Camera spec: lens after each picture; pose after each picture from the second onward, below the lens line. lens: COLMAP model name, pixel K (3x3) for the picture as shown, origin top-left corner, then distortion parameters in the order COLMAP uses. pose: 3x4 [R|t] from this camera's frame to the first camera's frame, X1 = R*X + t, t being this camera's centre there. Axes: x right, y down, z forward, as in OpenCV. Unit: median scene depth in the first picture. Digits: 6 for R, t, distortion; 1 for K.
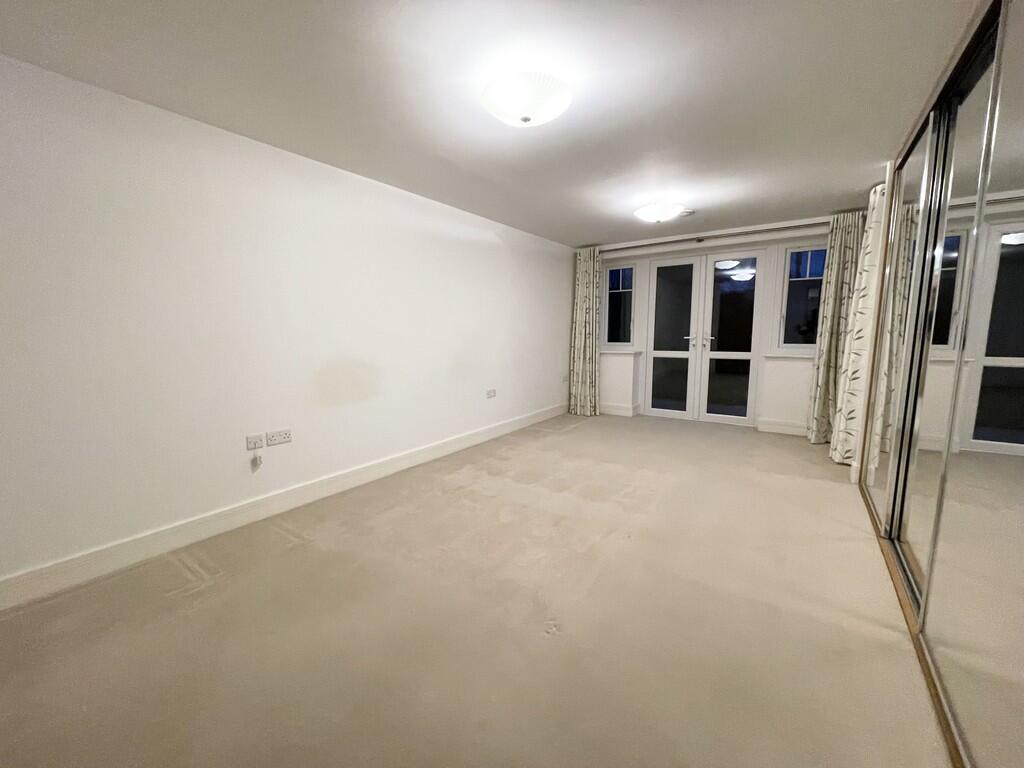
lens RADIAL K [[411.4, 0, 507.9], [0, 411.4, 382.0], [0, 0, 1]] dist [0.003595, -0.001376]
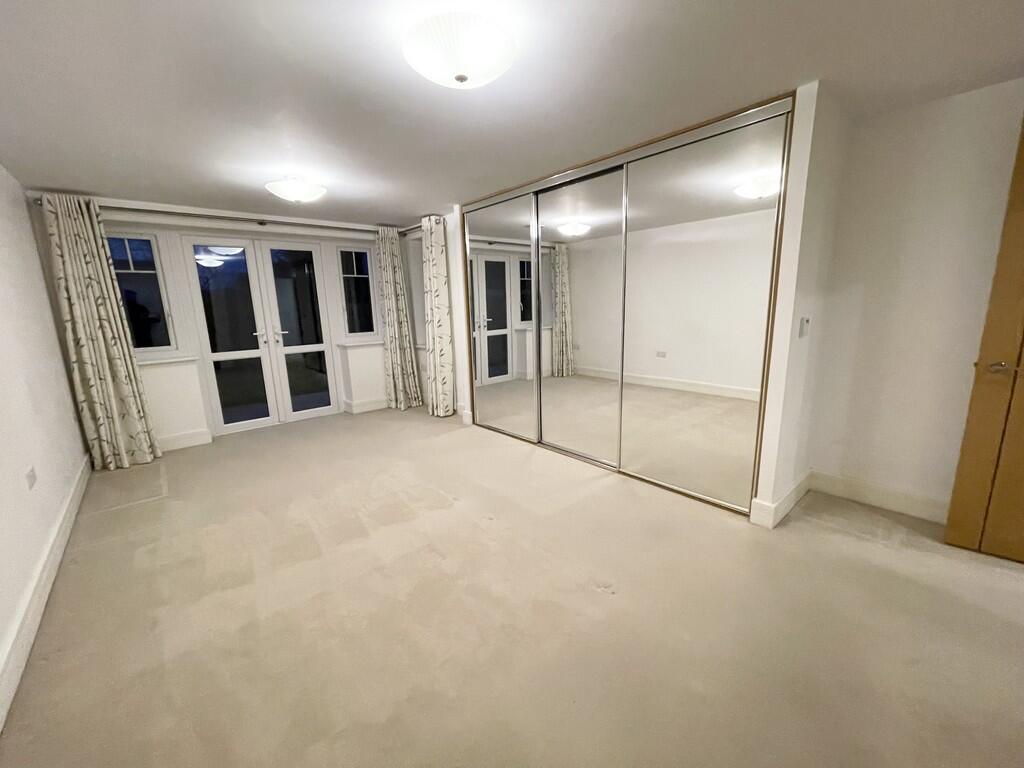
lens RADIAL K [[411.4, 0, 510.5], [0, 411.4, 384.6], [0, 0, 1]] dist [0.003595, -0.001376]
pose [[0.231732, -0.186064, 0.954820, -0.292267], [0.148584, 0.976790, 0.154285, -0.057916], [-0.961365, 0.106118, 0.254000, 0.277584]]
